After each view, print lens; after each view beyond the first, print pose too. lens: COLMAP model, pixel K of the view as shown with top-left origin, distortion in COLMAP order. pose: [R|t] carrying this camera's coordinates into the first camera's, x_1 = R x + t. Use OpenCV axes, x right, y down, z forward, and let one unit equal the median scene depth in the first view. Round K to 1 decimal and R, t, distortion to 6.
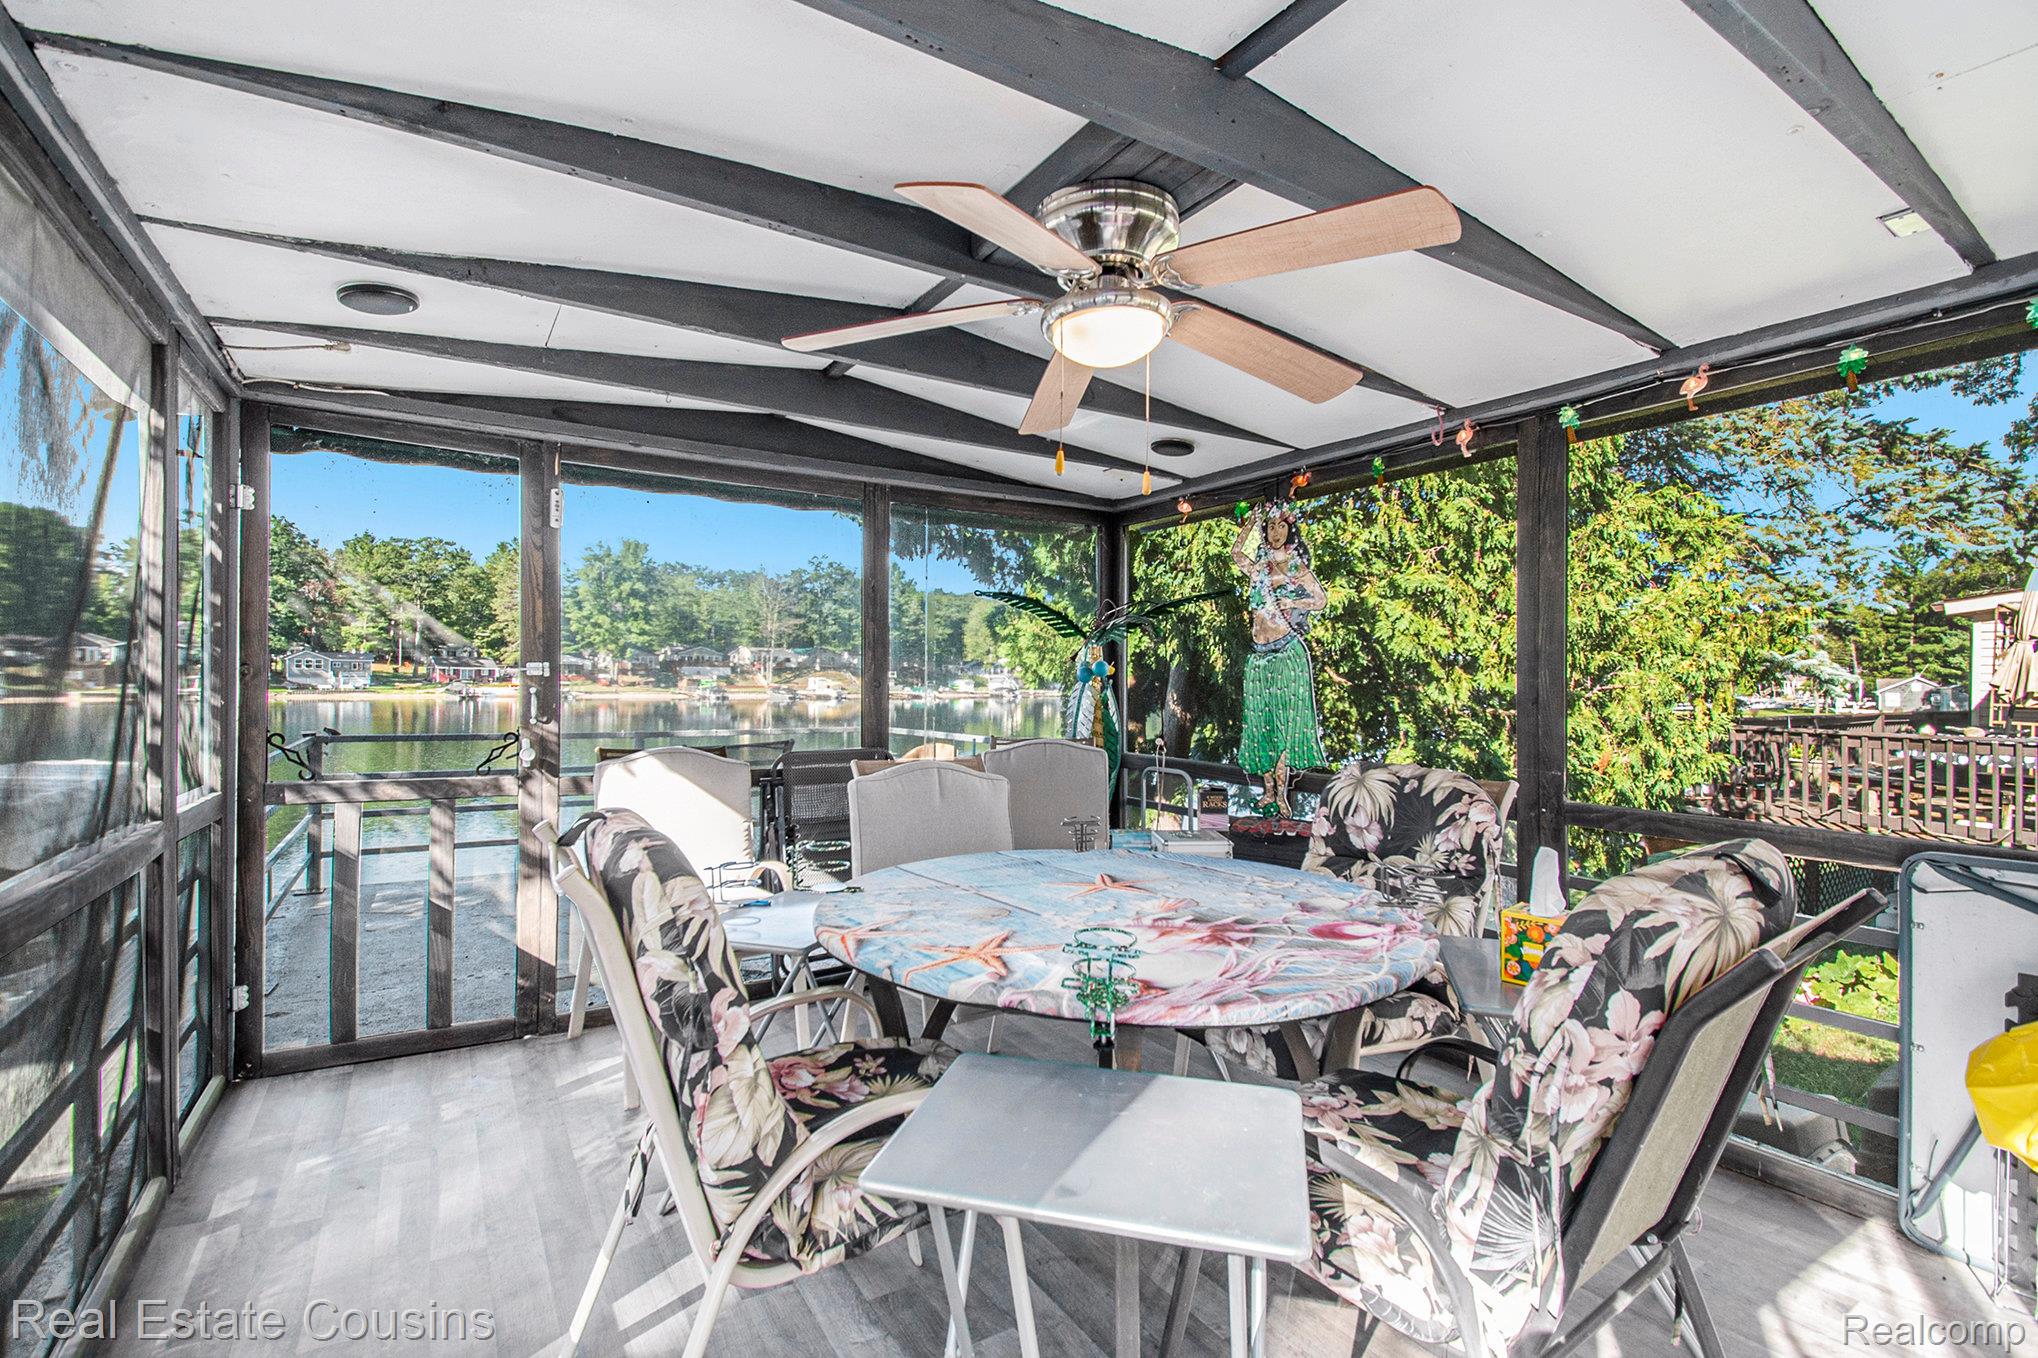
lens RADIAL K [[900.5, 0, 1029.1], [0, 900.5, 693.4], [0, 0, 1]] dist [0.001486, -0.019846]
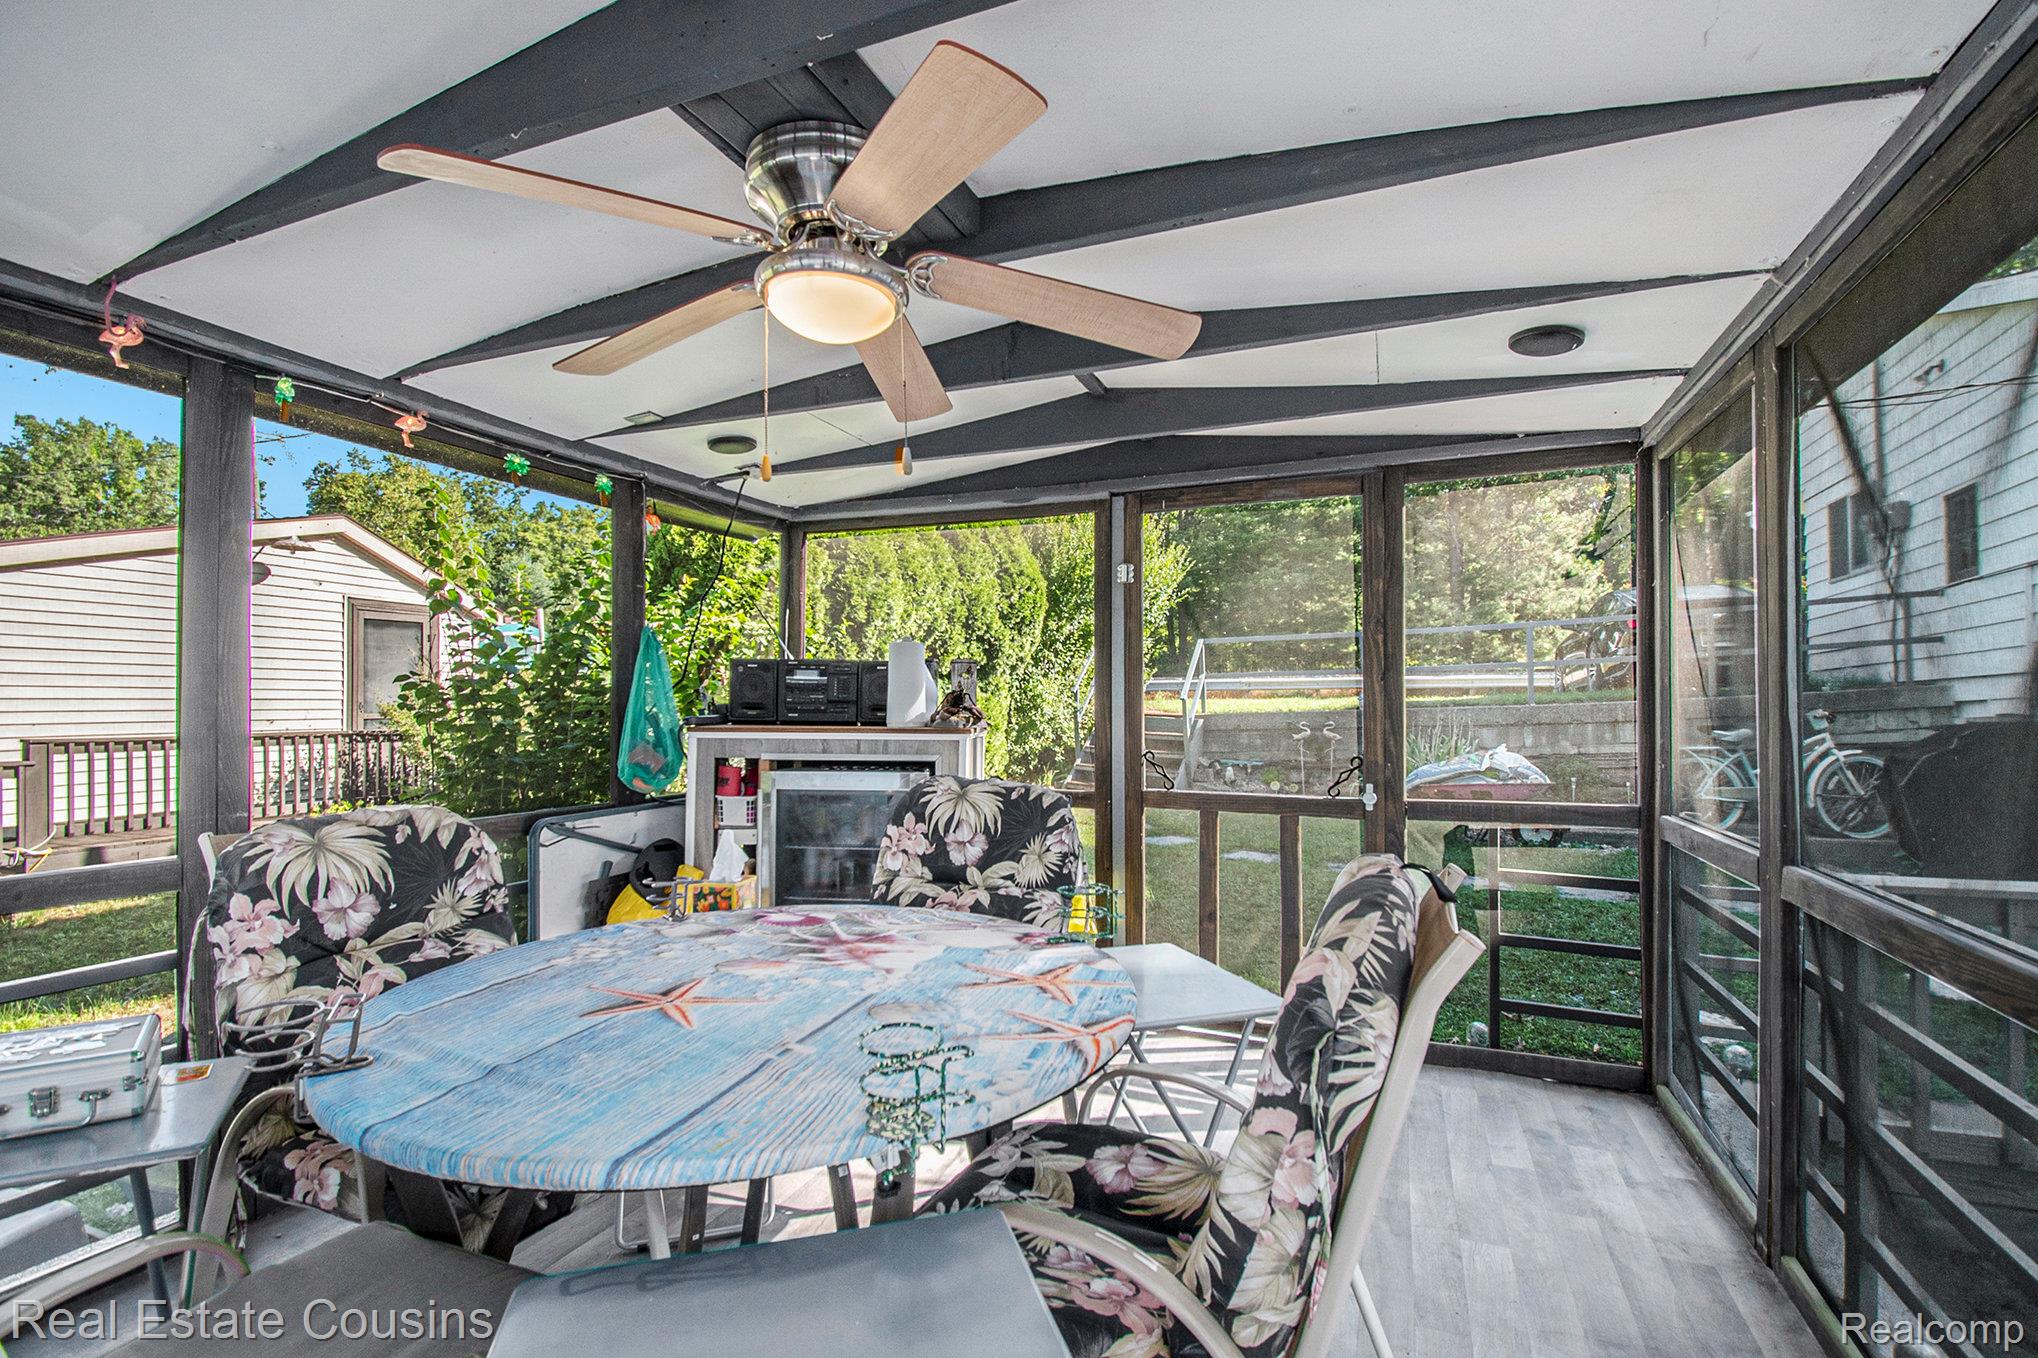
lens RADIAL K [[890.8, 0, 1017.3], [0, 890.8, 690.2], [0, 0, 1]] dist [0.011612, -0.022460]
pose [[-0.557860, 0.007637, 0.829900, -0.761067], [0.007040, 0.999965, -0.004470, -0.025046], [-0.829905, 0.003348, -0.557894, 1.395068]]
